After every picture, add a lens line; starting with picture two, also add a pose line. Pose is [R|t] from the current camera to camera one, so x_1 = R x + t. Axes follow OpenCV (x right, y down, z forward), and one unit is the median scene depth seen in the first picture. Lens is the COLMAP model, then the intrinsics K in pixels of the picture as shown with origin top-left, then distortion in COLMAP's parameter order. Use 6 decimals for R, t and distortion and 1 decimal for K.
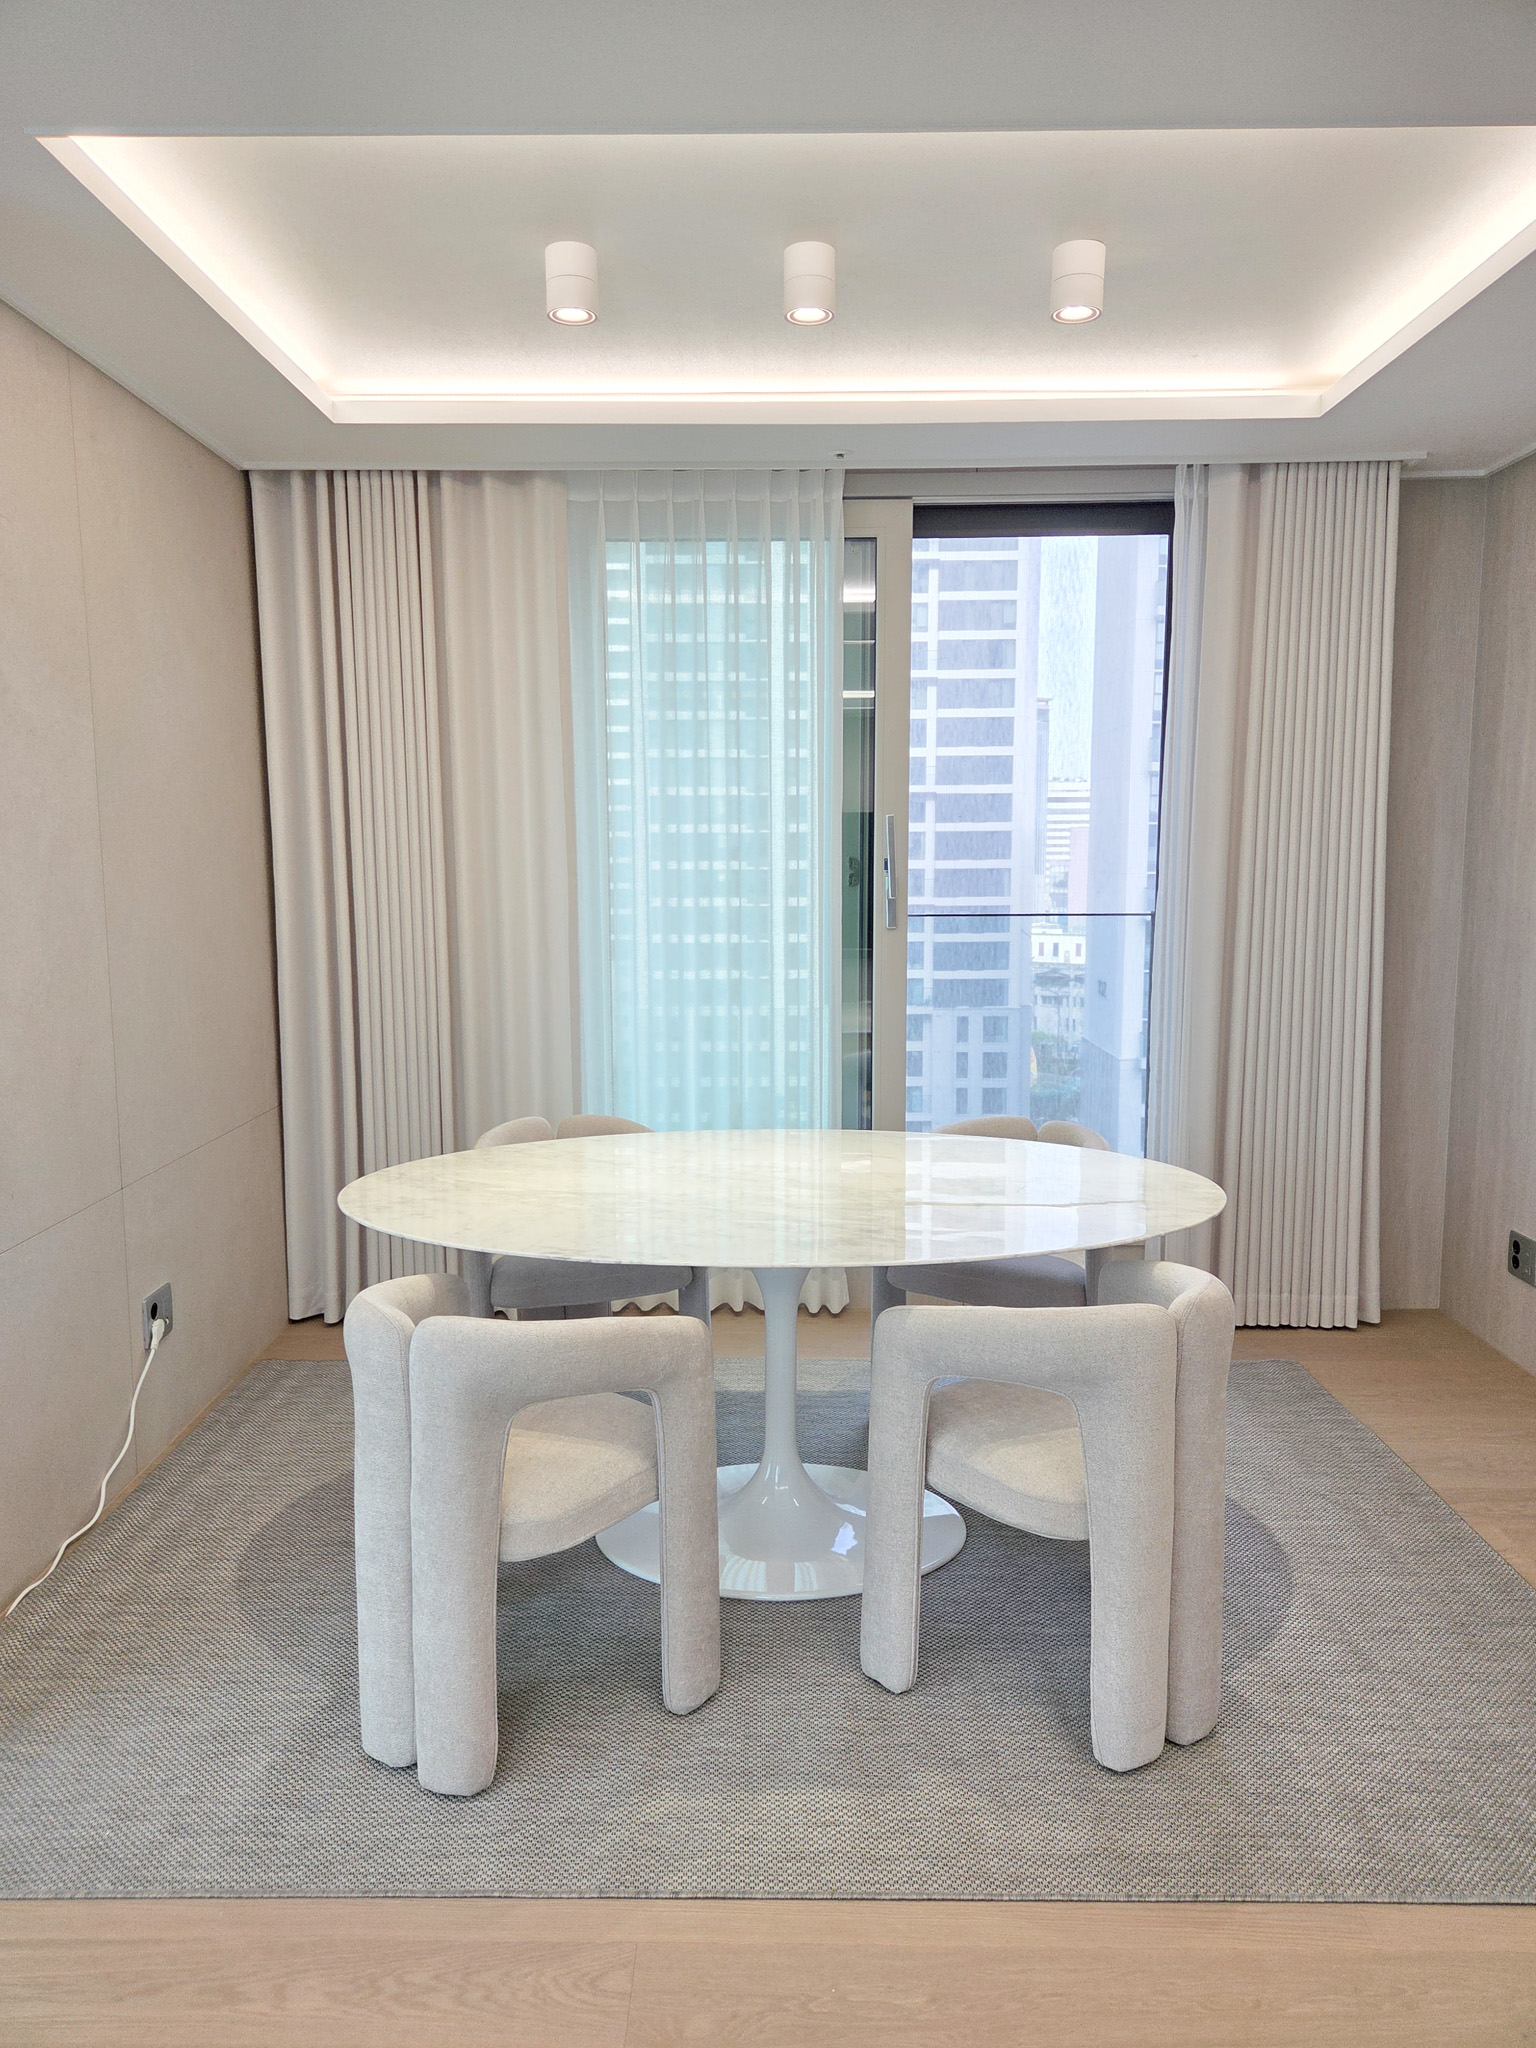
lens RADIAL K [[1408.4, 0, 774.9], [0, 1408.4, 1022.1], [0, 0, 1]] dist [0.006650, -0.003895]
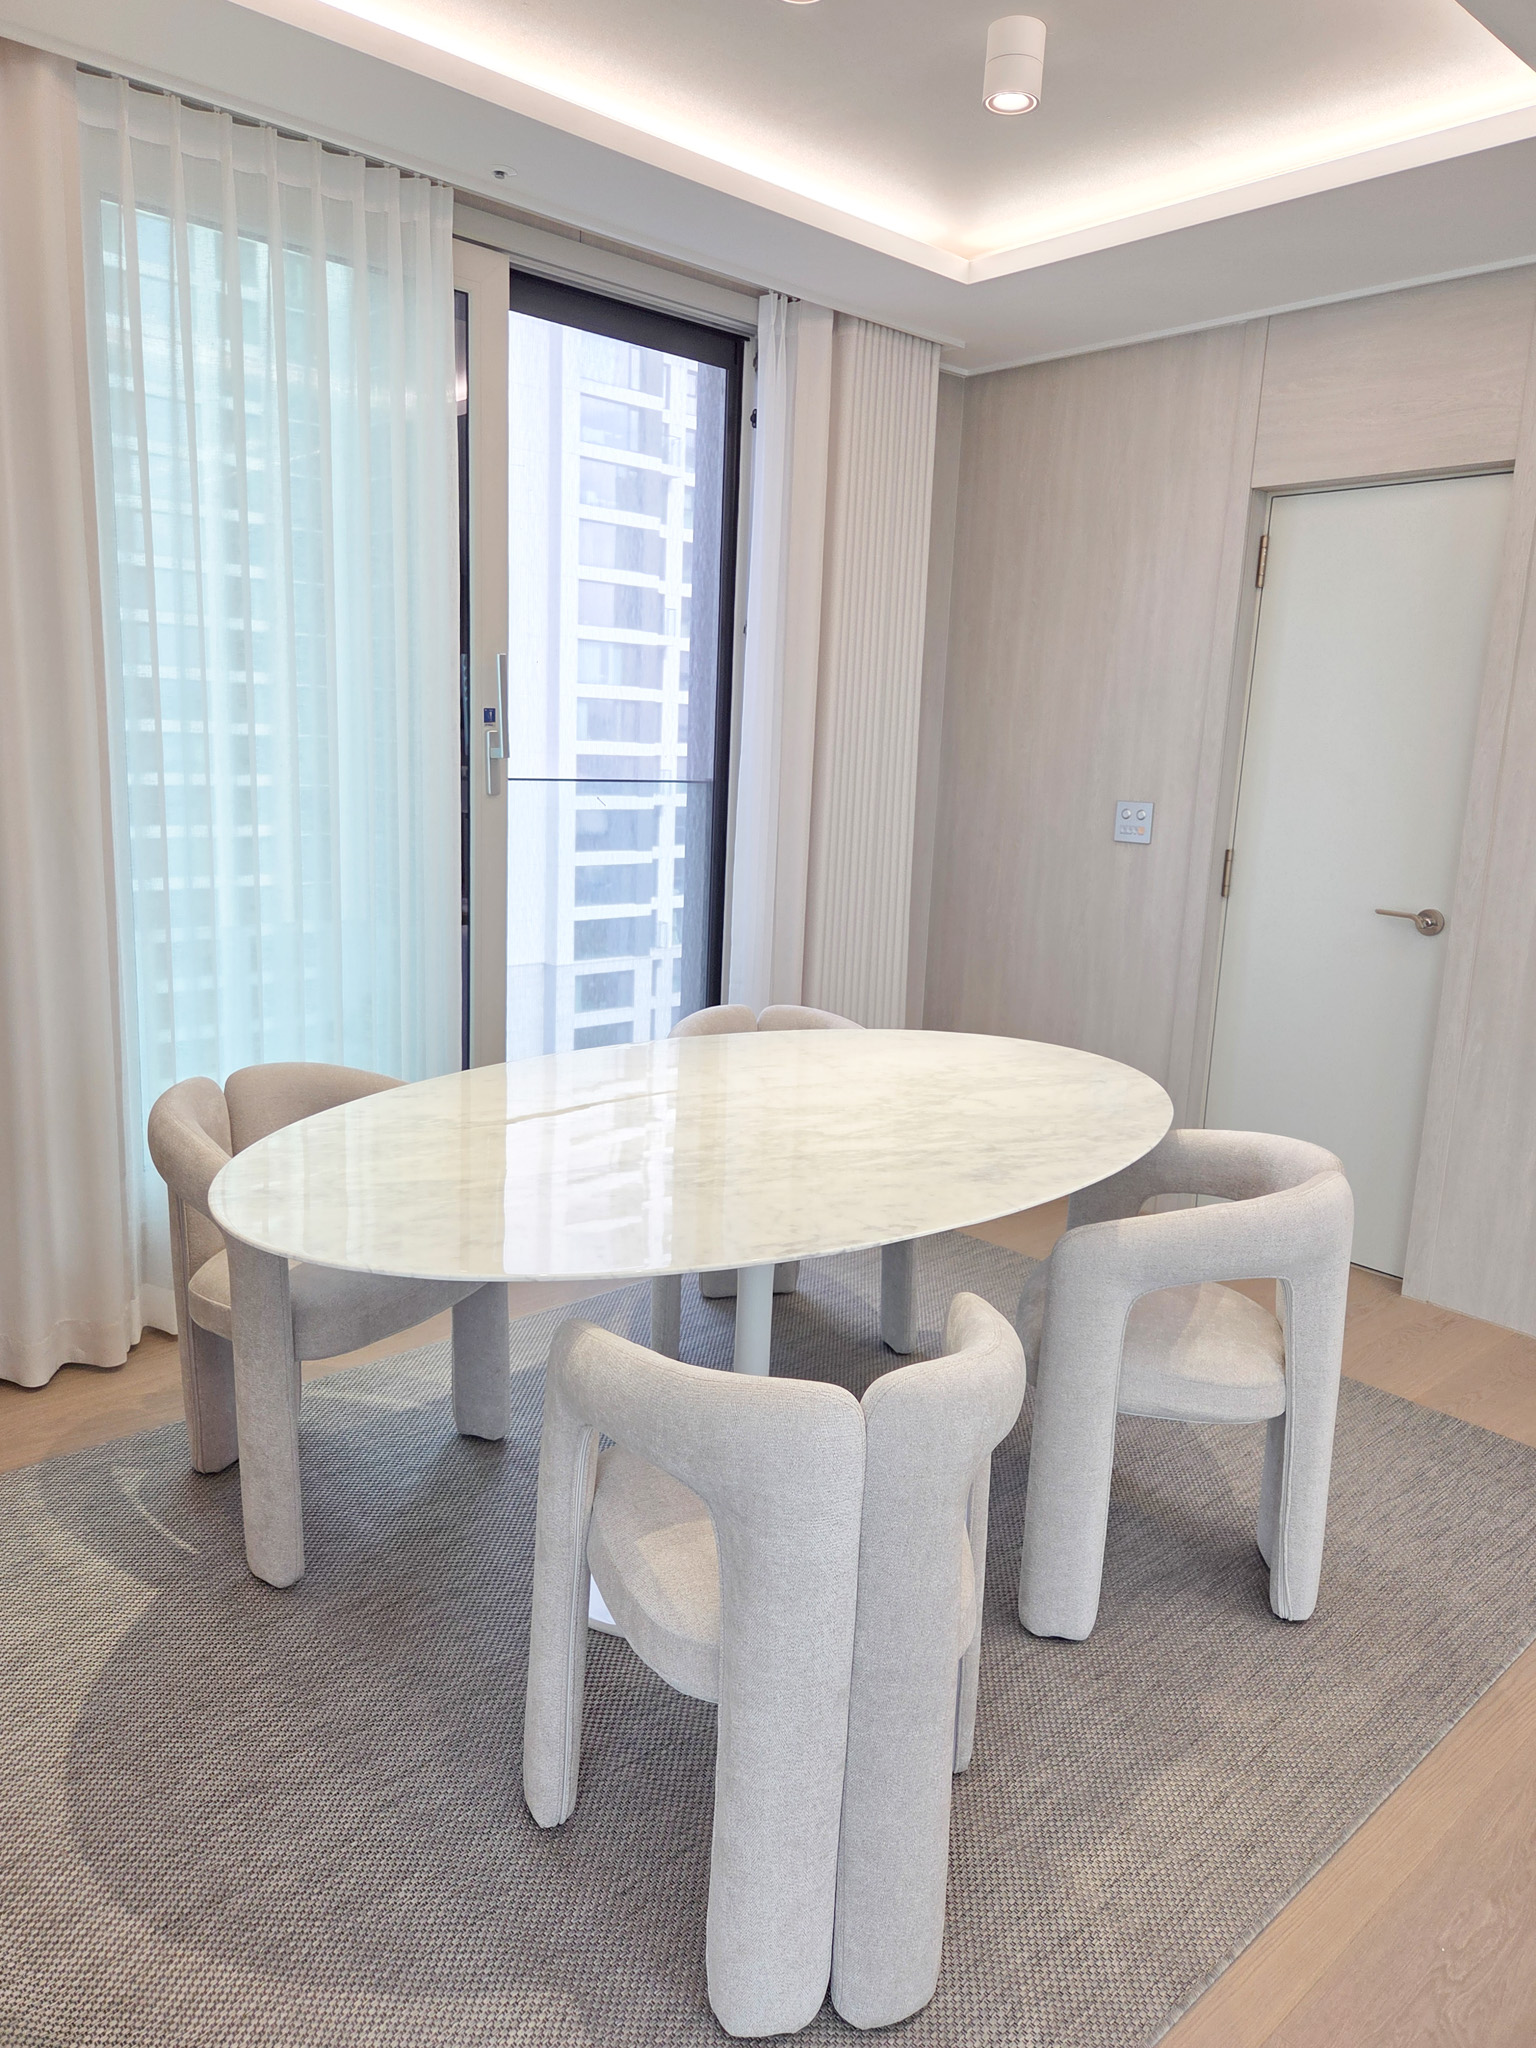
lens RADIAL K [[1408.4, 0, 762.8], [0, 1408.4, 1032.4], [0, 0, 1]] dist [0.006650, -0.003895]
pose [[0.731086, -0.108756, 0.673562, -0.401220], [0.047120, 0.992905, 0.109175, -0.016231], [-0.680656, -0.048078, 0.731024, 0.308835]]
